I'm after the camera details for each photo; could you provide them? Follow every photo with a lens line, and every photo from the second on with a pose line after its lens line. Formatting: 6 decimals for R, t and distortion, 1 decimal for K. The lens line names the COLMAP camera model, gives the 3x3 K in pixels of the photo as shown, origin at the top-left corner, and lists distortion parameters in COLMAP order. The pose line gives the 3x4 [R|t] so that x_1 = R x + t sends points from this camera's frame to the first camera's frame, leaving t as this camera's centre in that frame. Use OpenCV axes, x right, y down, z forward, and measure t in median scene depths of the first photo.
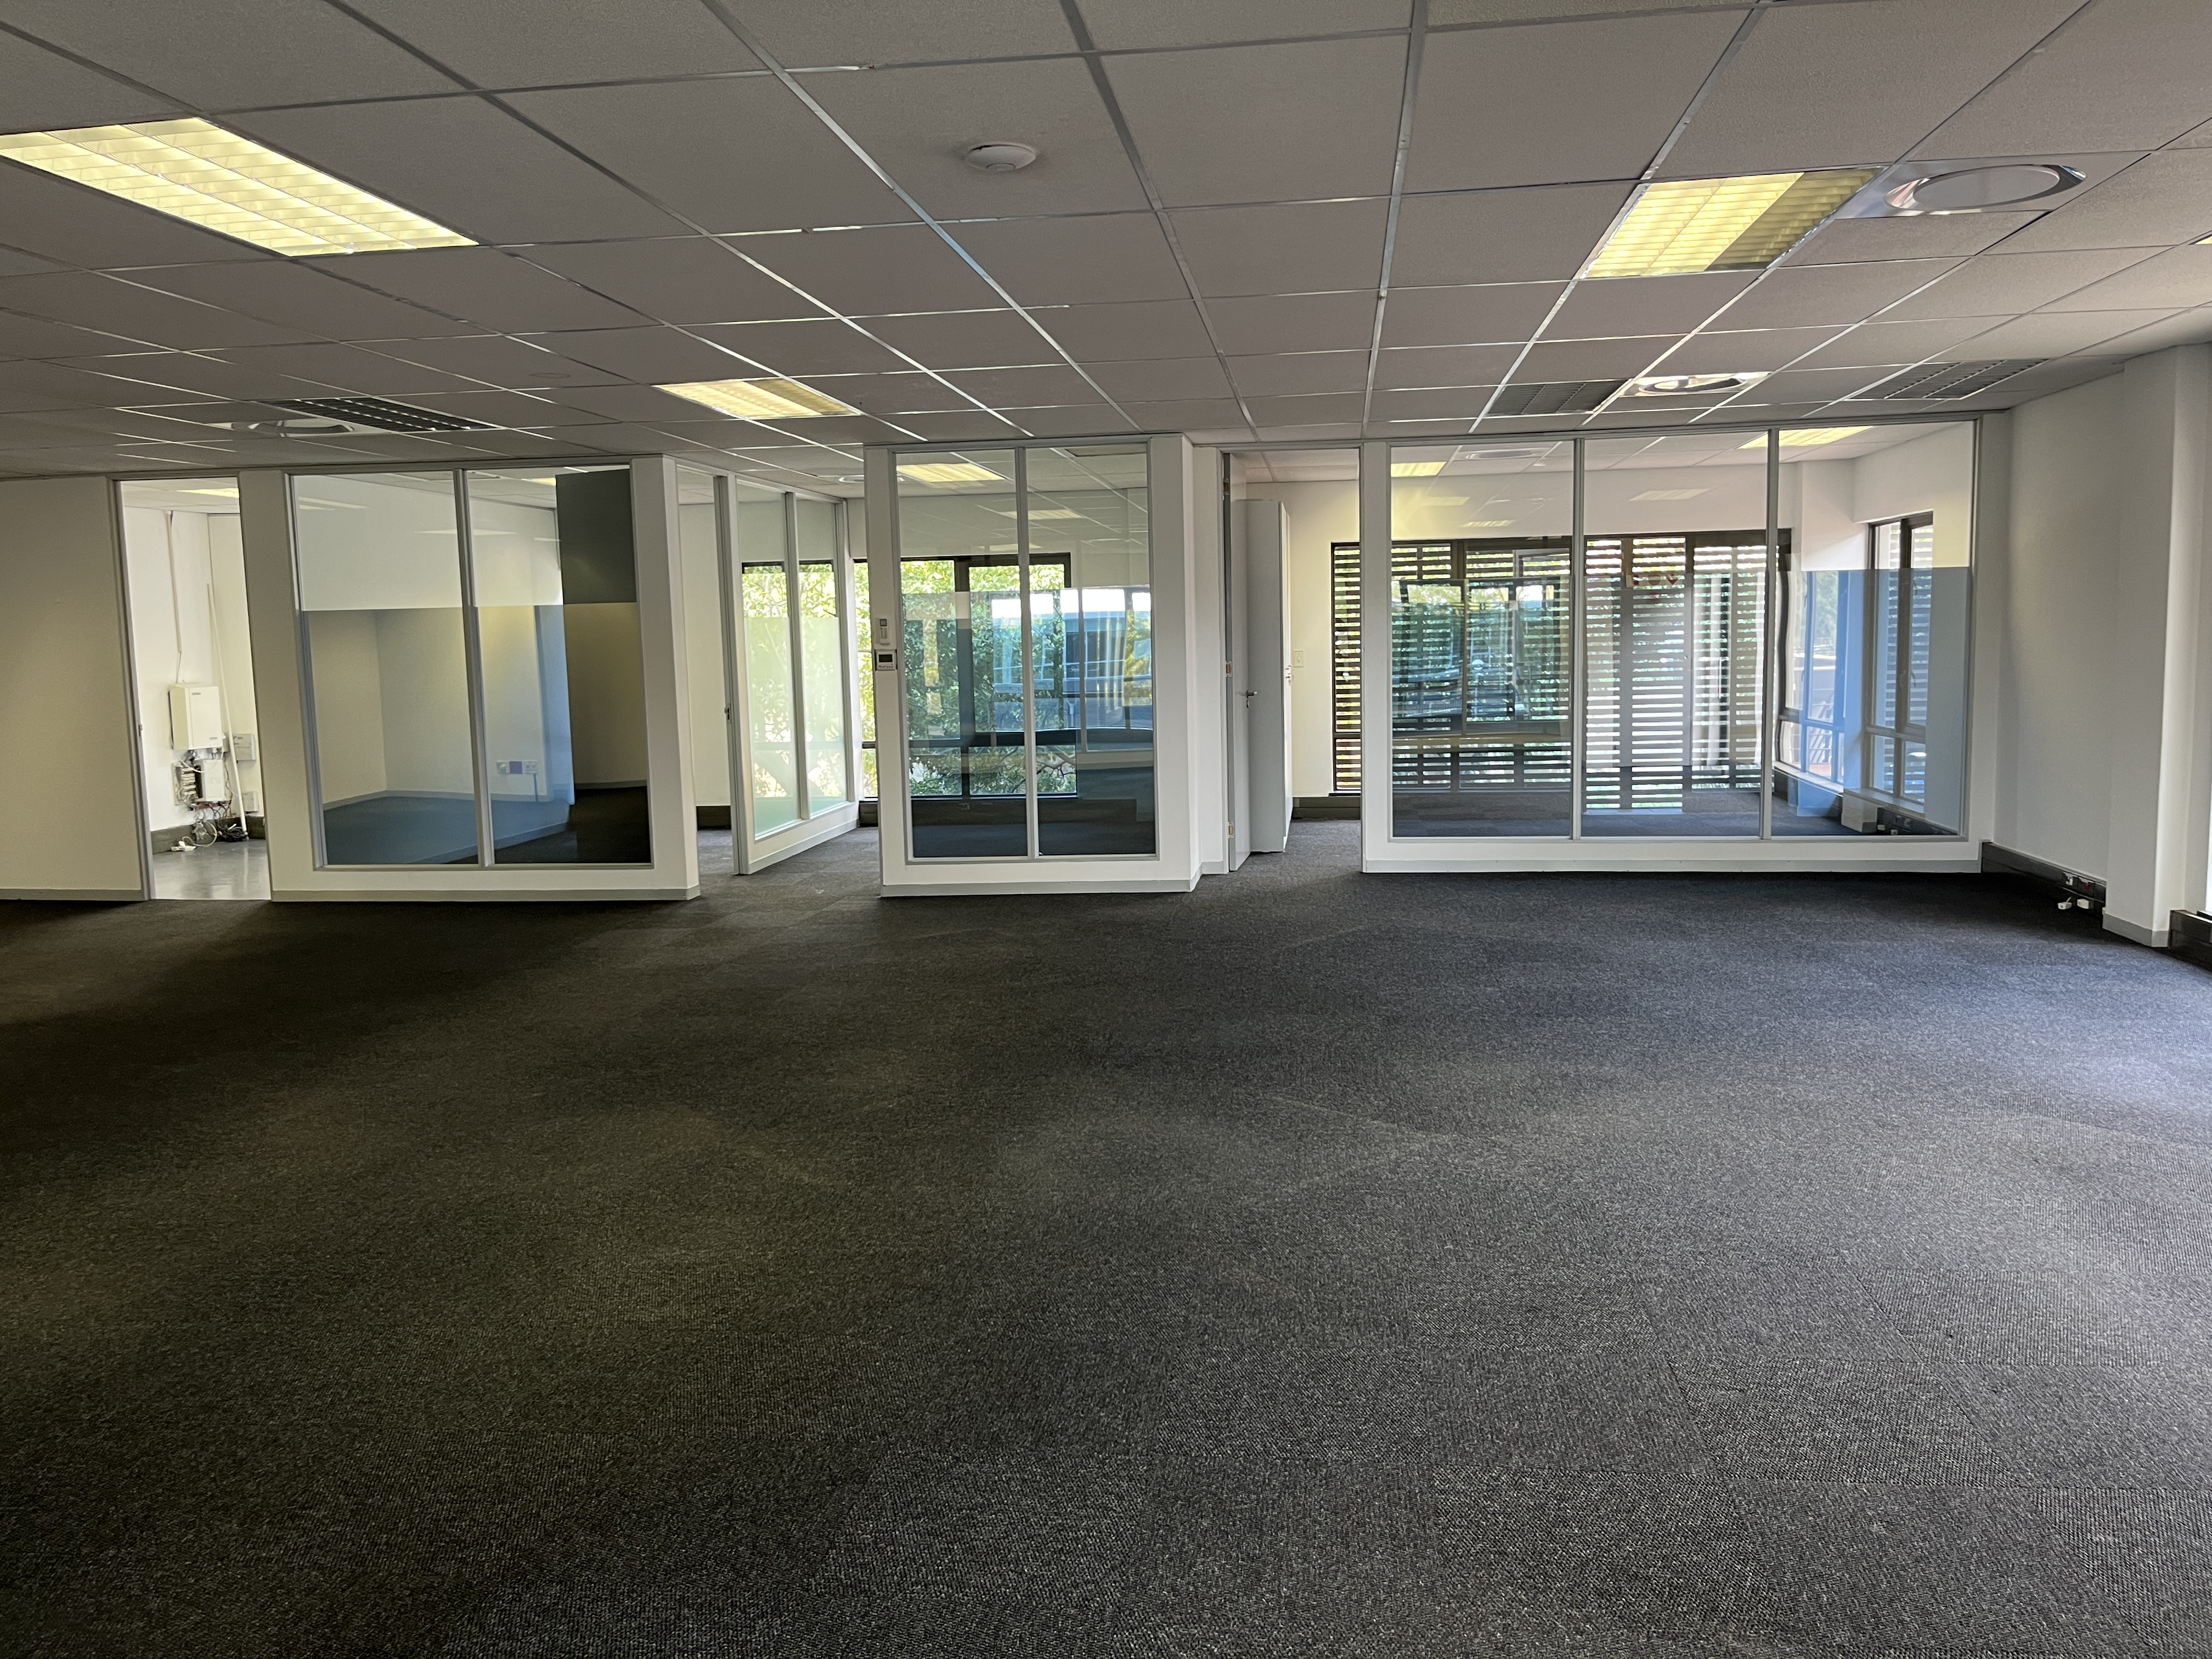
lens RADIAL K [[1668.7, 0, 1126.9], [0, 1668.7, 822.7], [0, 0, 1]] dist [0.081798, -0.139154]
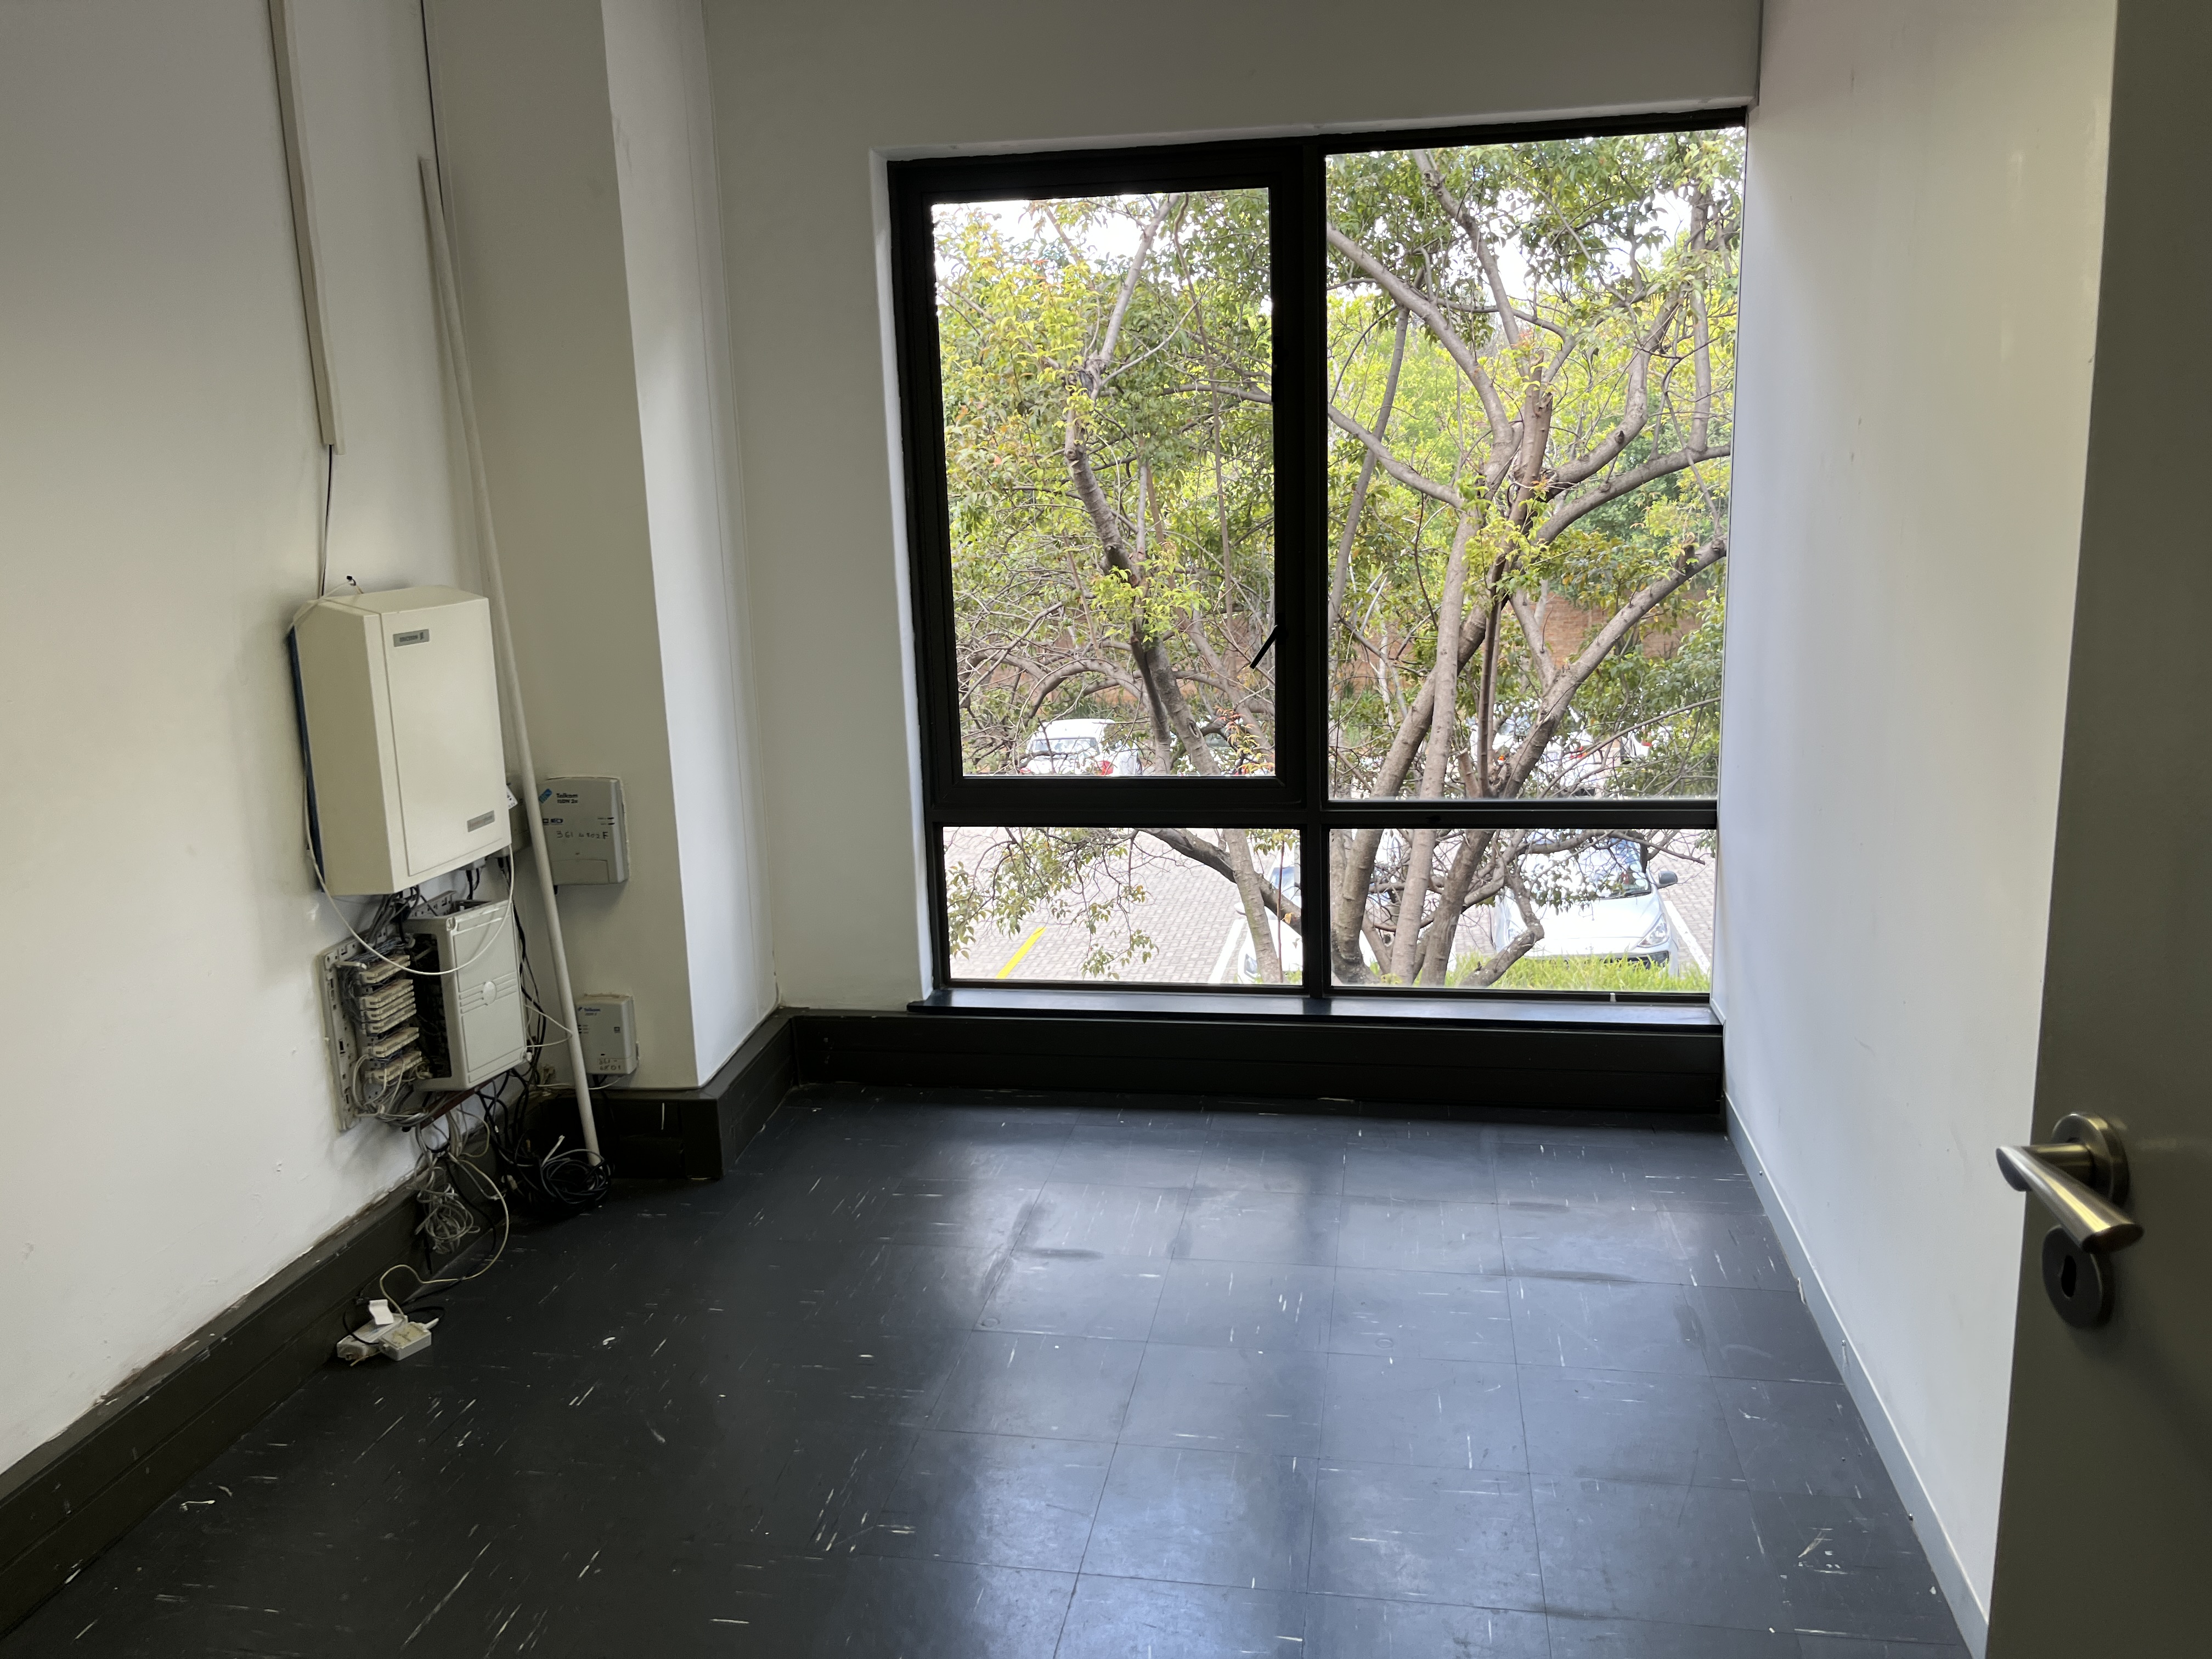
lens RADIAL K [[1668.7, 0, 1126.9], [0, 1668.7, 822.7], [0, 0, 1]] dist [0.081798, -0.139154]
pose [[0.999217, 0.001807, -0.039522, -0.444952], [0.002047, 0.995256, 0.097266, -0.072857], [0.039510, -0.097271, 0.994473, 0.775622]]
